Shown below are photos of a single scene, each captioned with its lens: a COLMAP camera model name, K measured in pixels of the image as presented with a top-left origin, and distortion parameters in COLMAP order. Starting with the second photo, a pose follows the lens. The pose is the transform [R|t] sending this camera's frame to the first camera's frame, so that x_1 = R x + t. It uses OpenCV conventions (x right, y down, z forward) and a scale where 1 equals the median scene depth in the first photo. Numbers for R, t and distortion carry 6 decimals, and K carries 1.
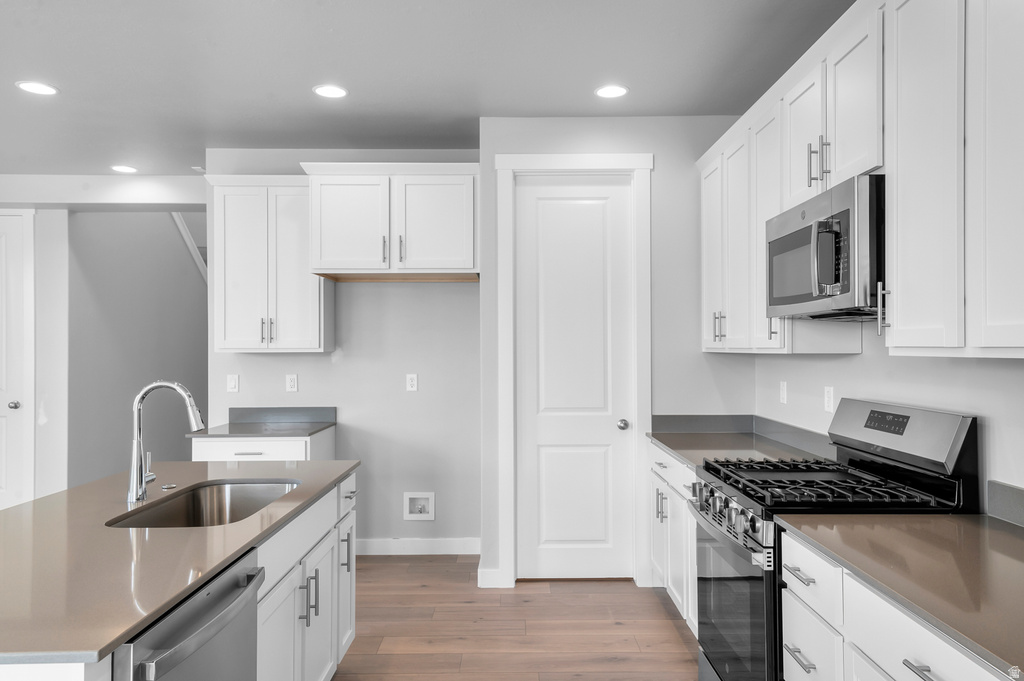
lens RADIAL K [[686.7, 0, 513.5], [0, 686.7, 343.0], [0, 0, 1]] dist [0.036848, -0.000489]
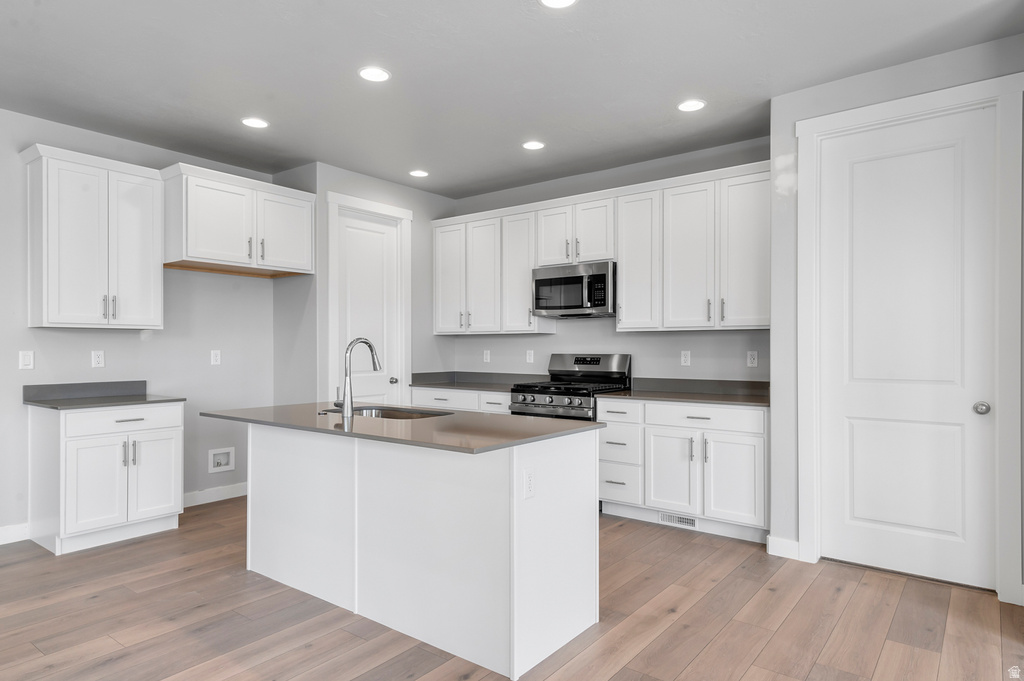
lens RADIAL K [[617.5, 0, 519.6], [0, 617.5, 347.3], [0, 0, 1]] dist [0.021351, 0.003448]
pose [[0.618307, 0.003273, 0.785930, -0.771571], [-0.008399, 0.999962, 0.002443, 0.037992], [-0.785892, -0.008111, 0.618311, -0.089868]]
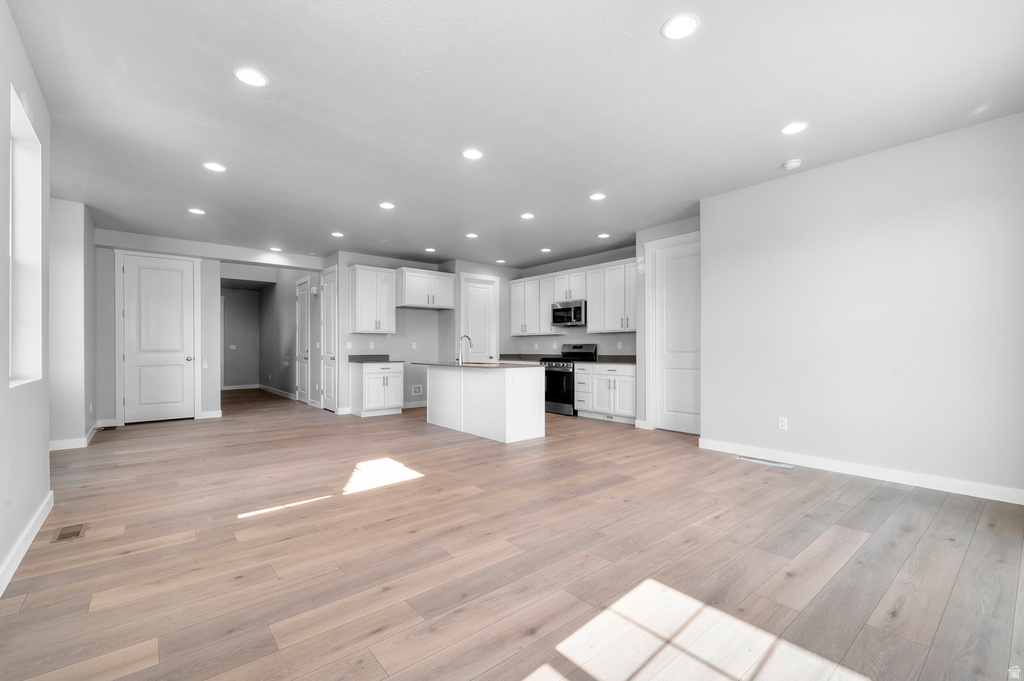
lens RADIAL K [[438.1, 0, 511.8], [0, 438.1, 344.7], [0, 0, 1]] dist [0.011131, -0.000083]
pose [[0.779977, 0.009360, 0.625739, -1.095058], [-0.007529, 0.999956, -0.005573, 0.070003], [-0.625763, -0.000364, 0.780013, -0.716556]]
